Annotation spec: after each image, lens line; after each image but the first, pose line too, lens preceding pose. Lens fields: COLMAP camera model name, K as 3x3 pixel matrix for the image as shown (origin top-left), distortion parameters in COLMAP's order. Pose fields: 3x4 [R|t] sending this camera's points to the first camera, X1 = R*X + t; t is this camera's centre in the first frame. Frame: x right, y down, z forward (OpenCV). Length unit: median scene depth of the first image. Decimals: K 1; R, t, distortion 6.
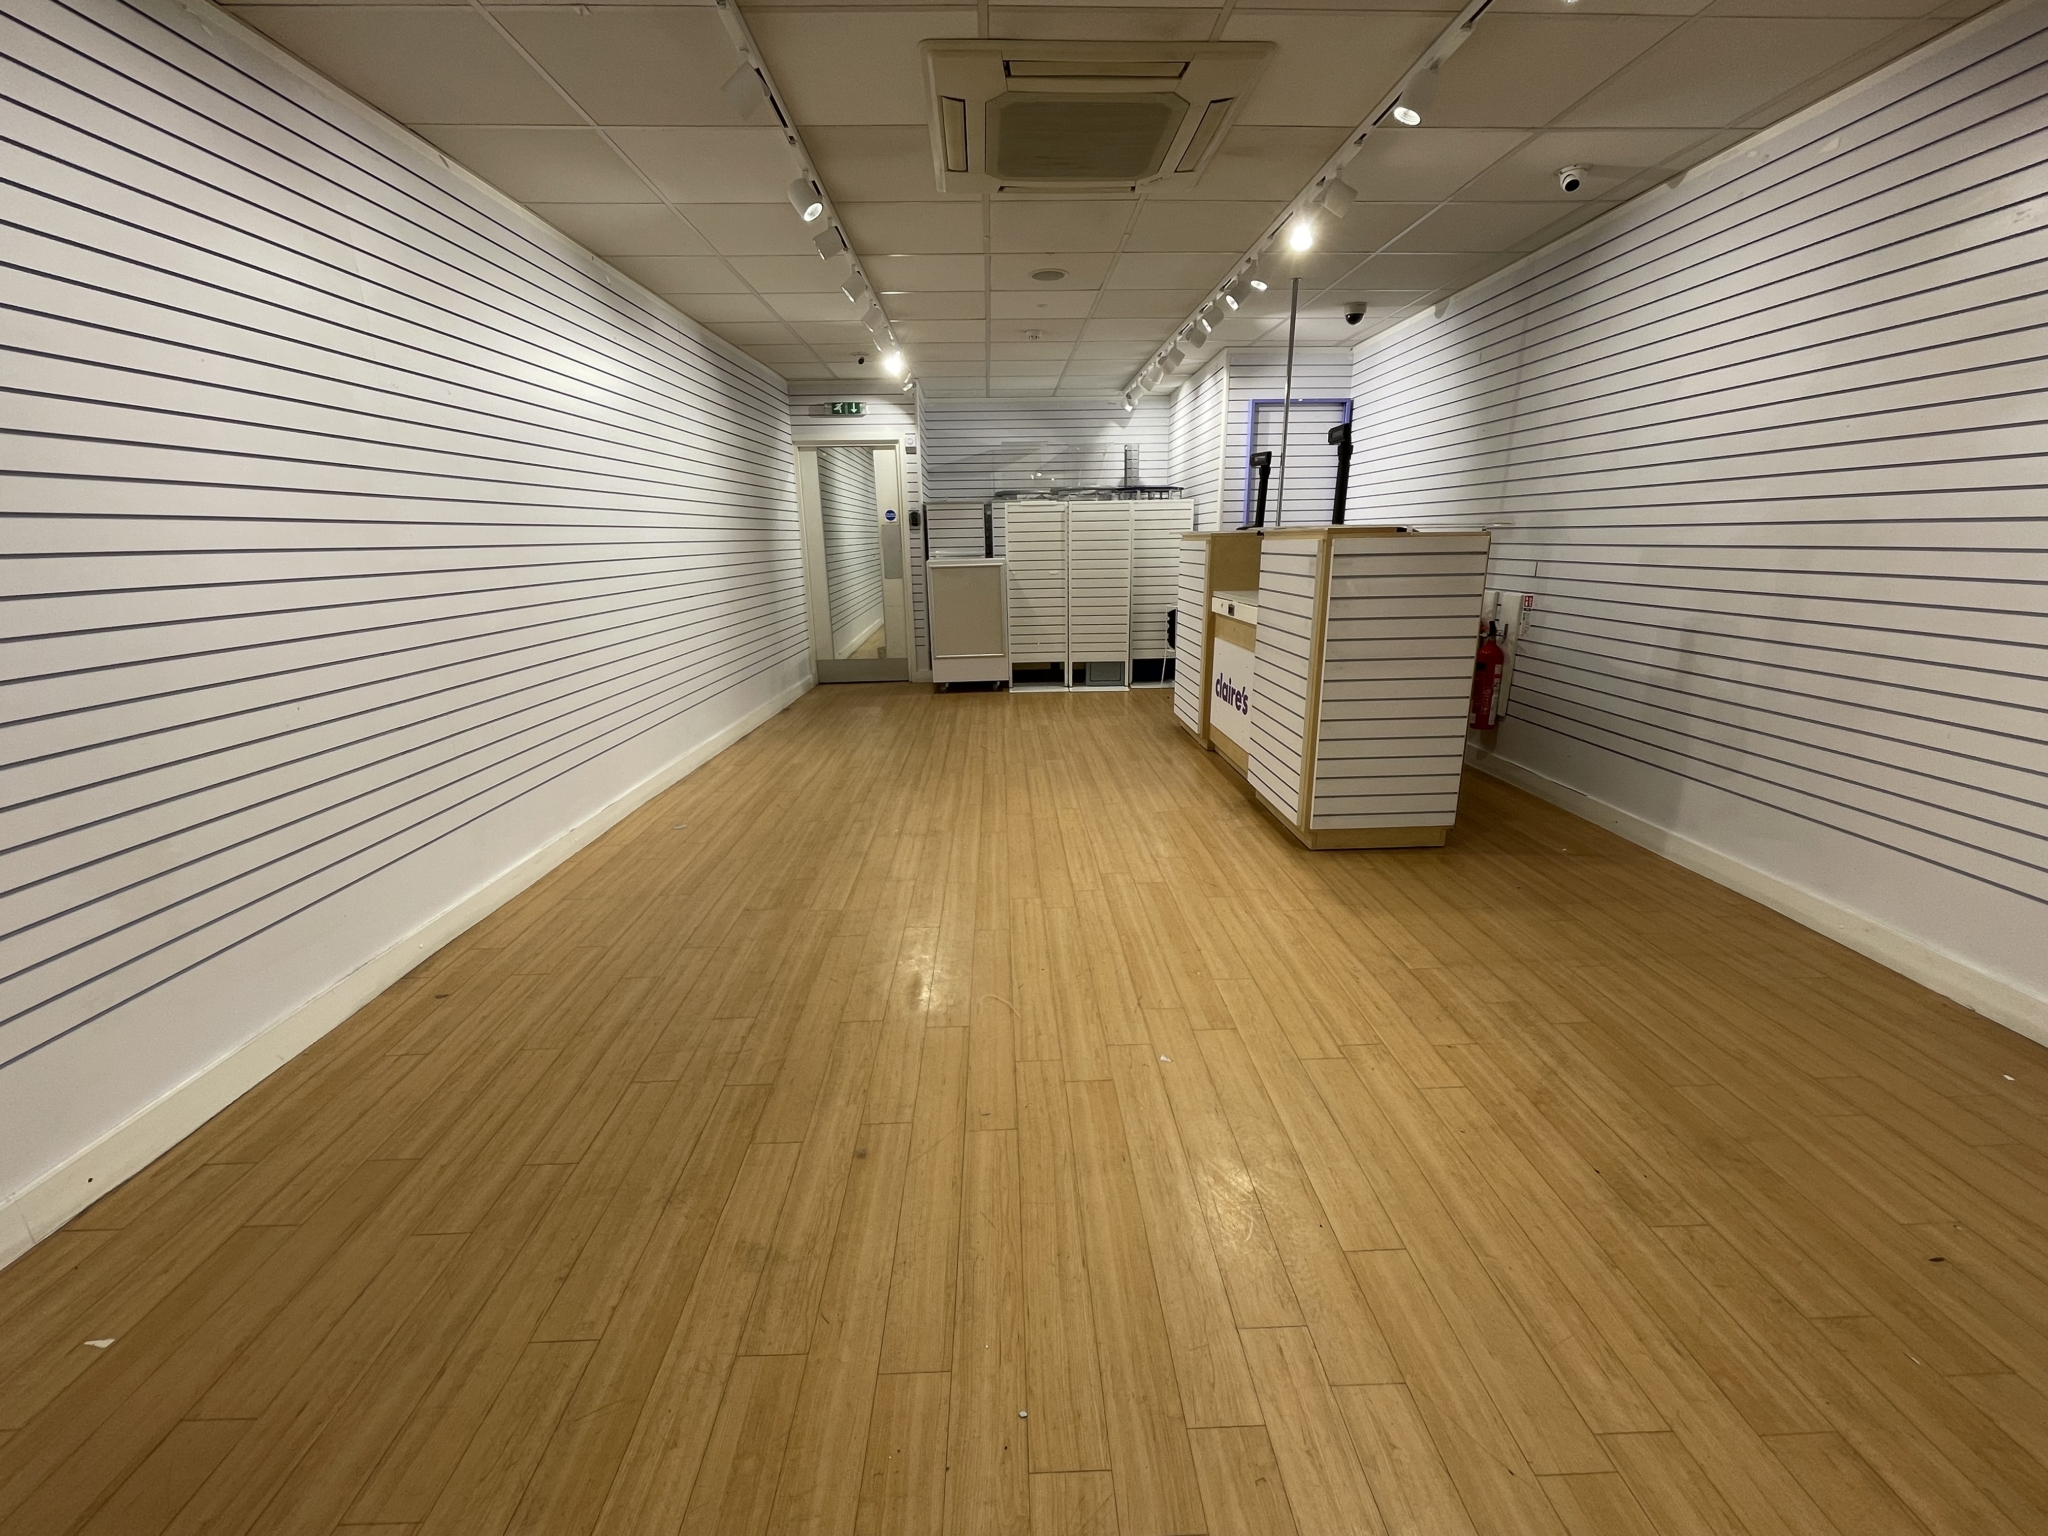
lens RADIAL K [[828.0, 0, 1026.3], [0, 828.0, 766.8], [0, 0, 1]] dist [-0.003549, -0.000094]
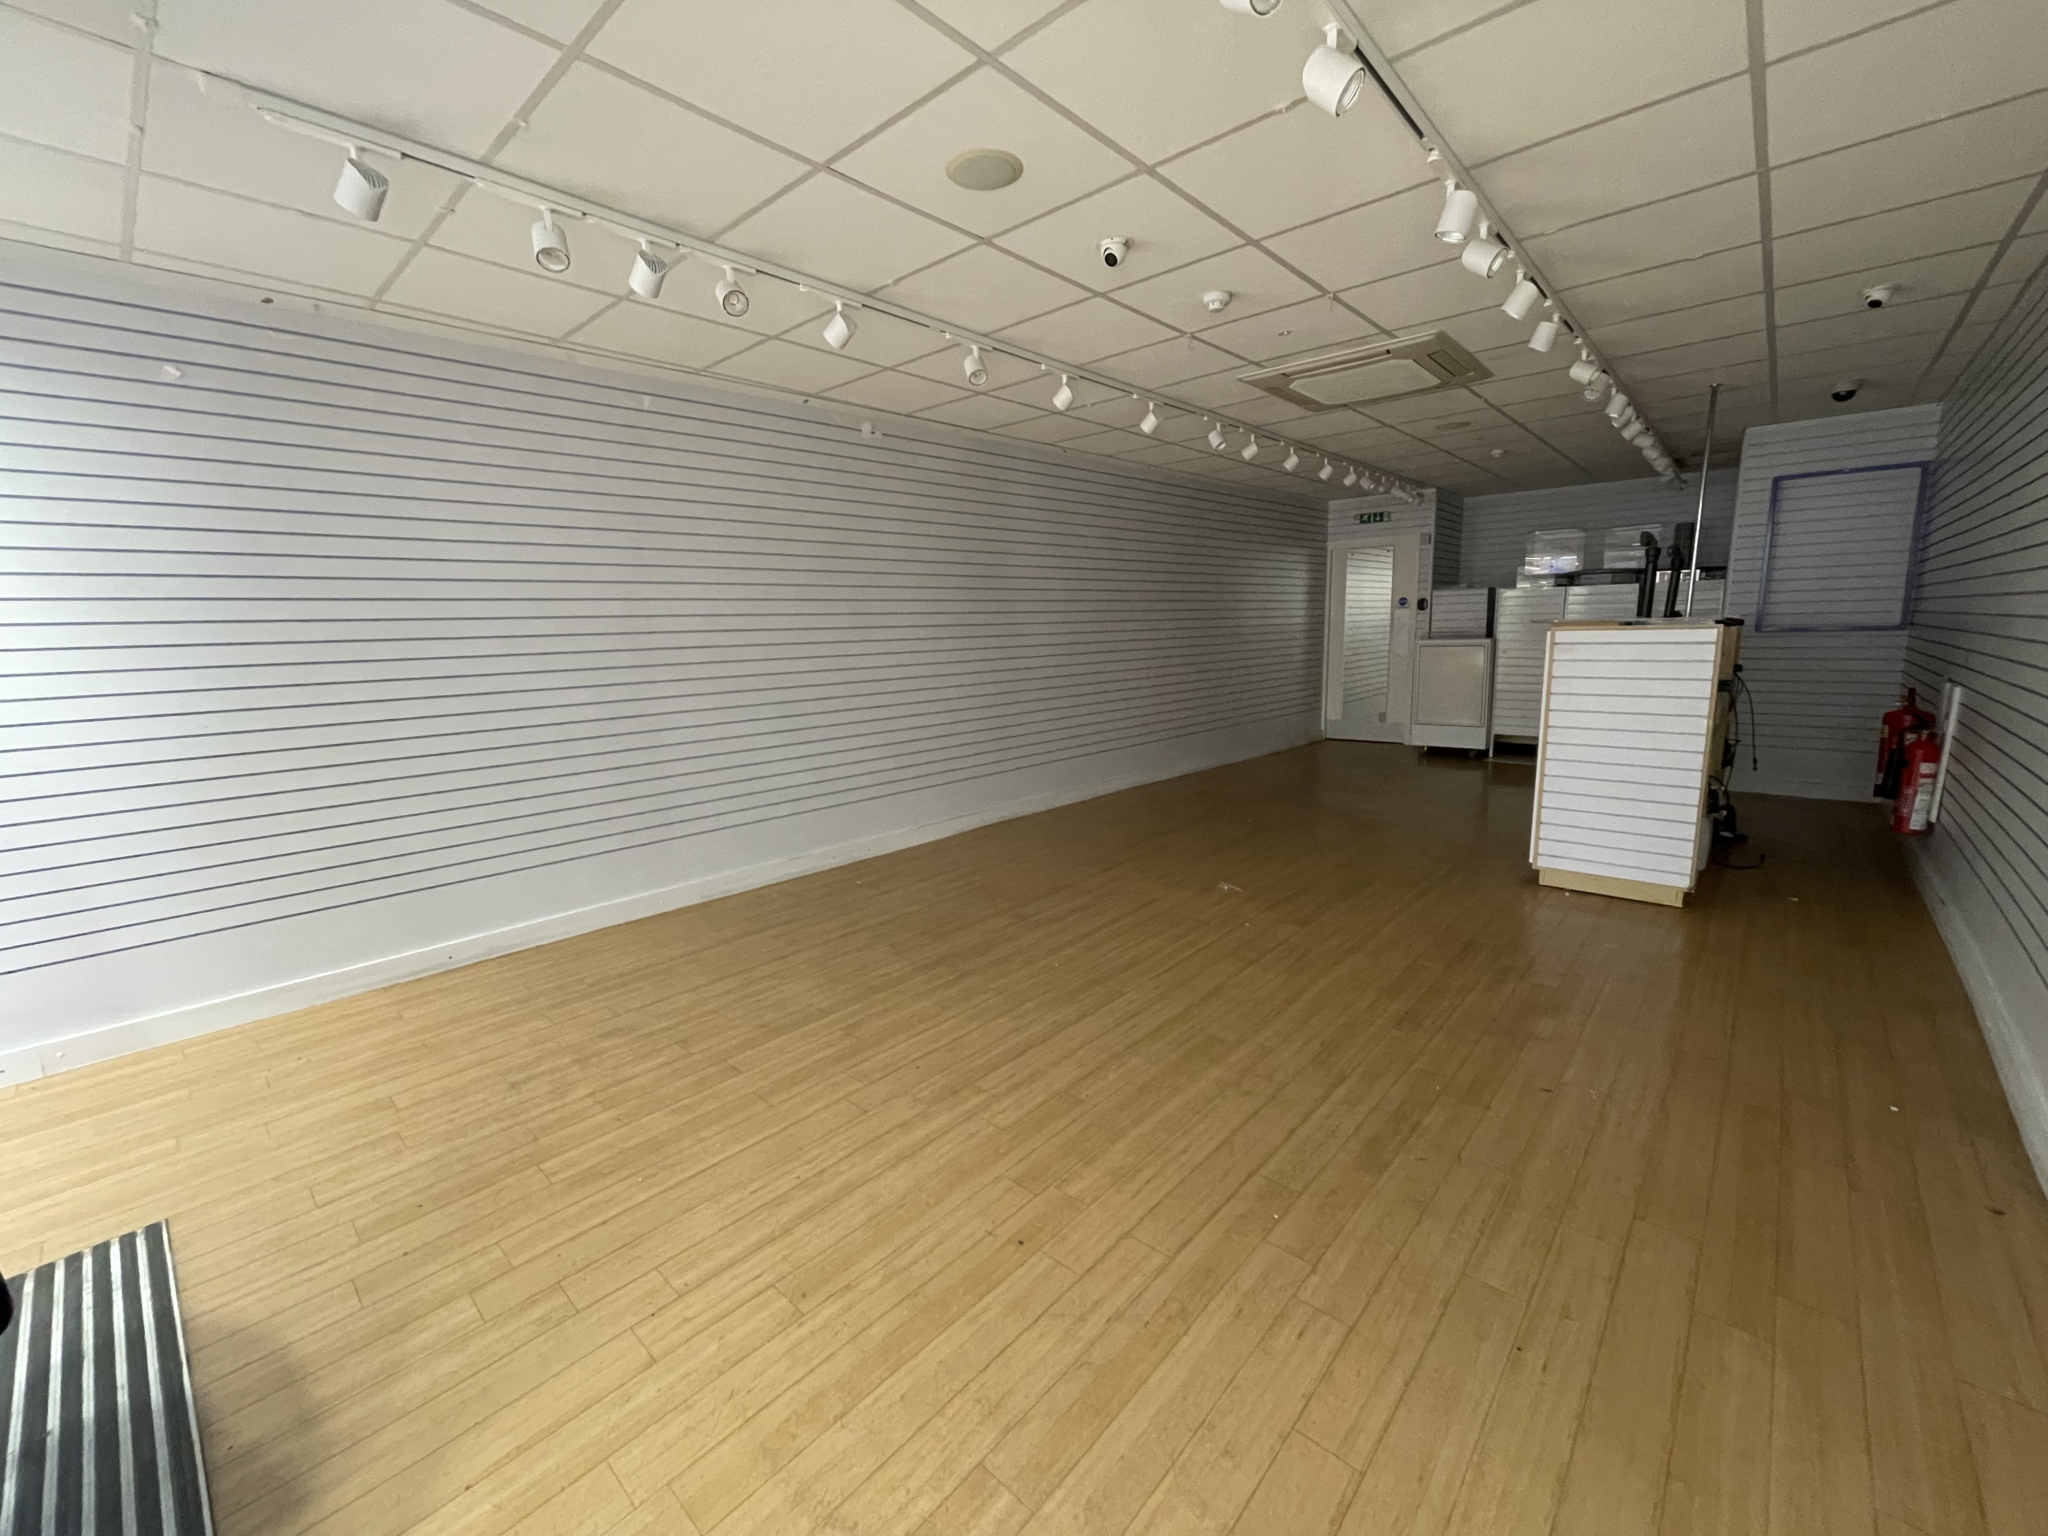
lens RADIAL K [[828.0, 0, 1023.2], [0, 828.0, 764.6], [0, 0, 1]] dist [-0.003549, -0.000094]
pose [[0.716799, 0.112483, -0.688147, 0.884636], [-0.172067, 0.984916, -0.018239, 0.115670], [0.675716, 0.131481, 0.725342, -0.569444]]
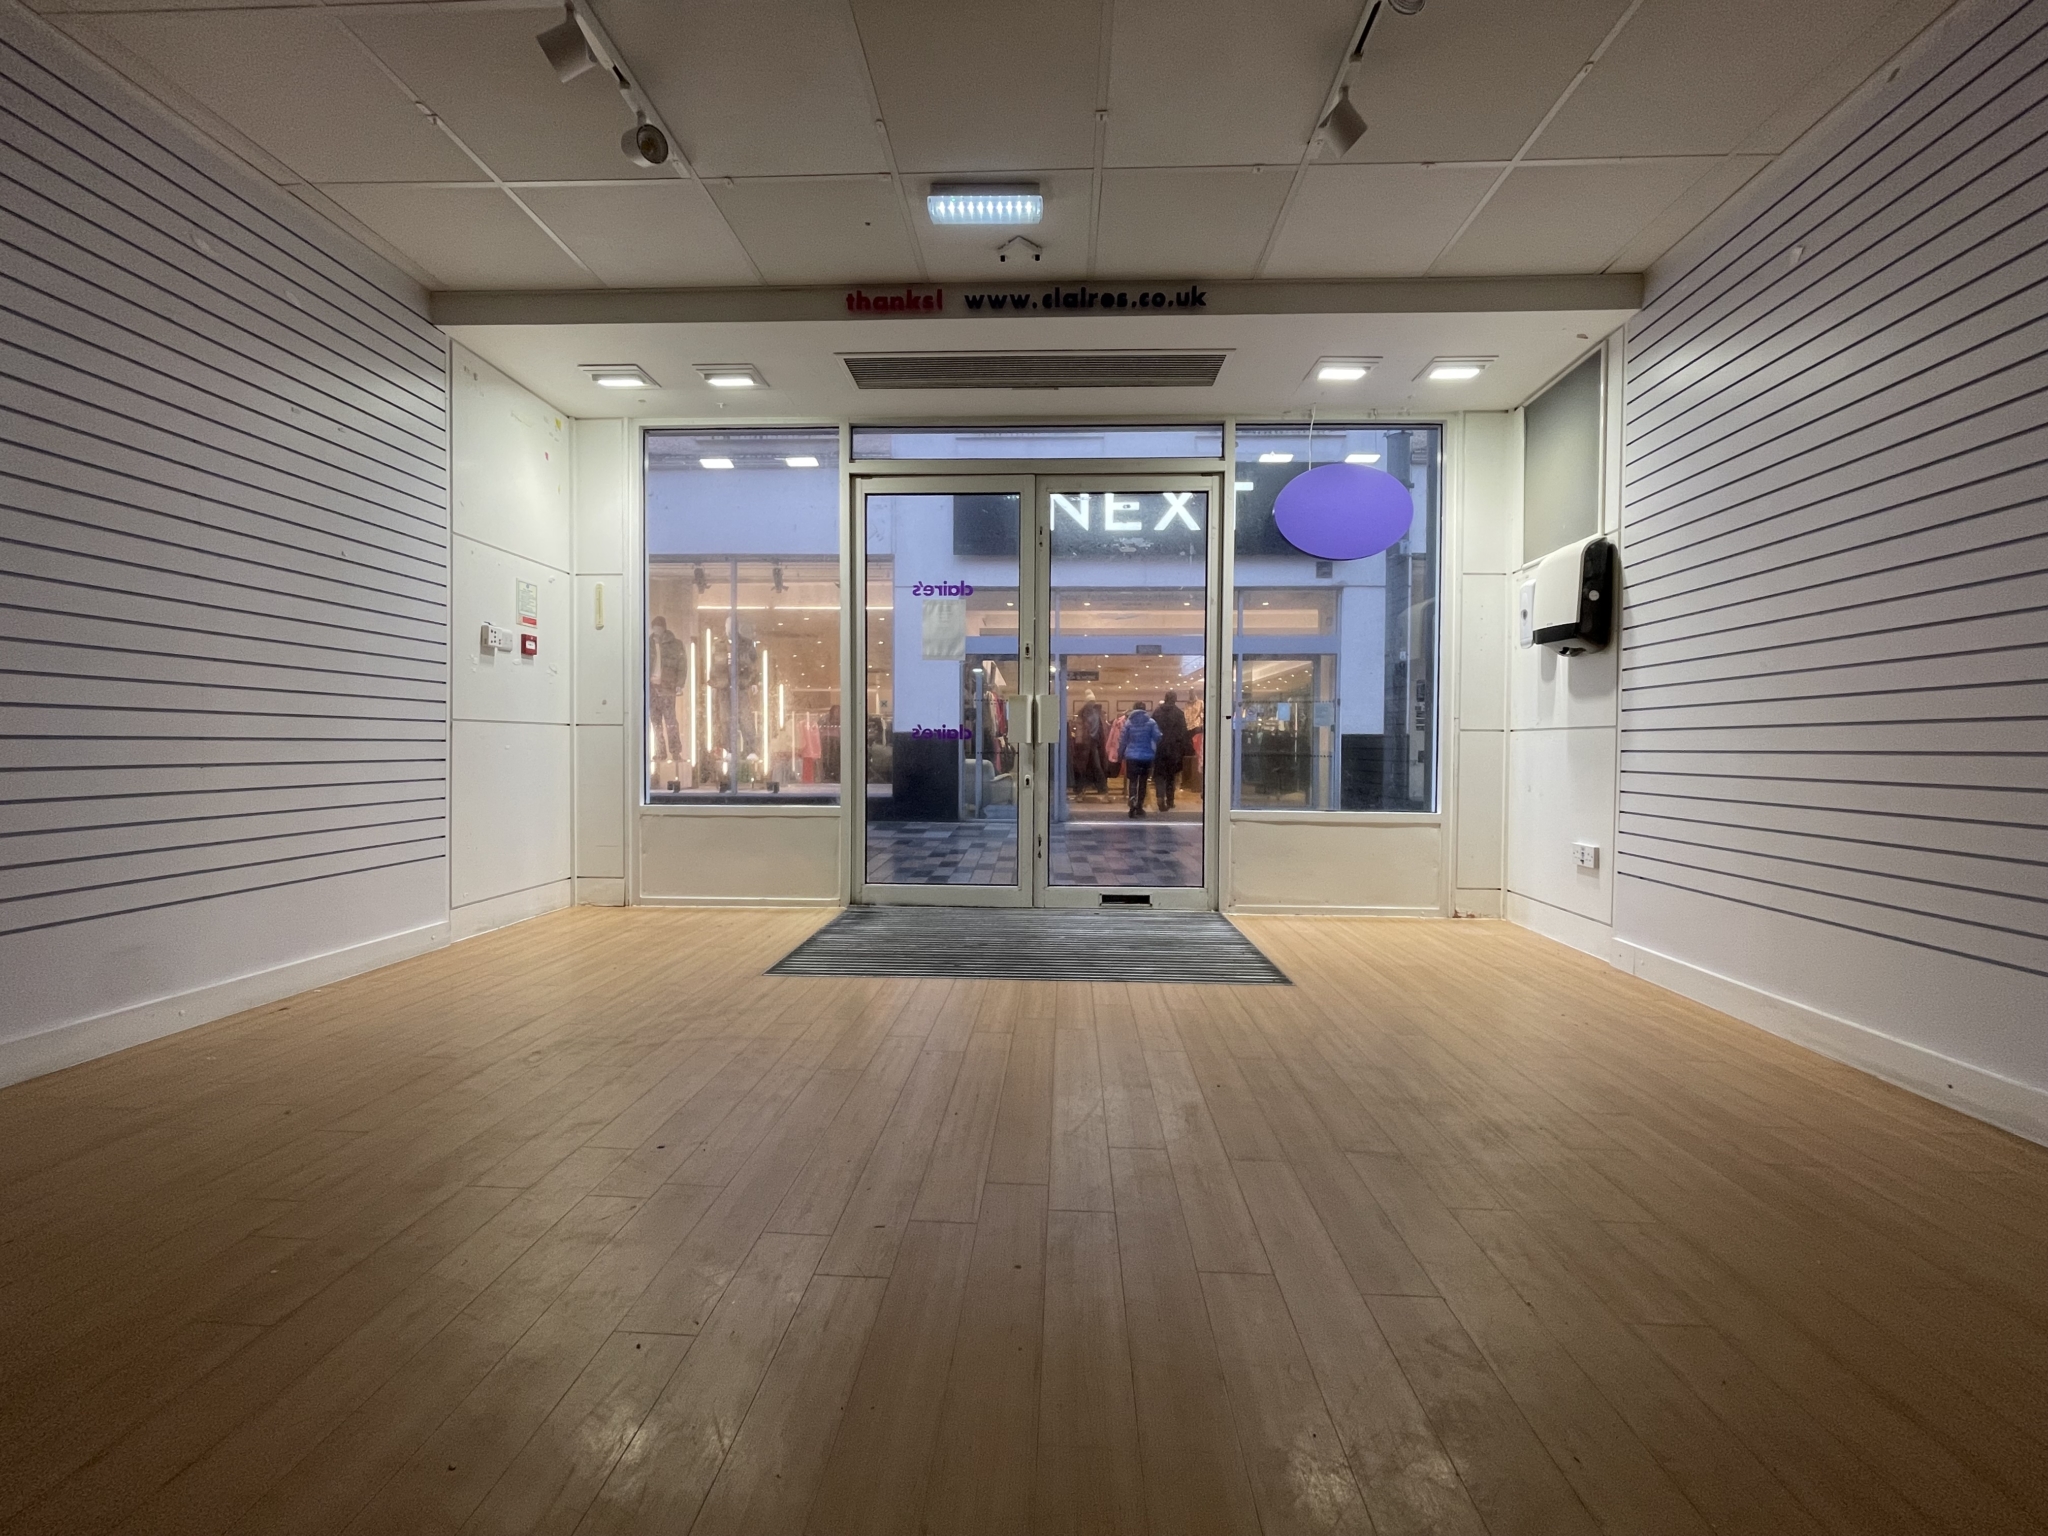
lens RADIAL K [[828.0, 0, 1015.8], [0, 828.0, 763.2], [0, 0, 1]] dist [-0.003549, -0.000094]
pose [[-0.995383, 0.006369, 0.095771, 0.030230], [0.033577, 0.957855, 0.285282, 0.035376], [-0.089917, 0.287181, -0.953647, 0.602363]]
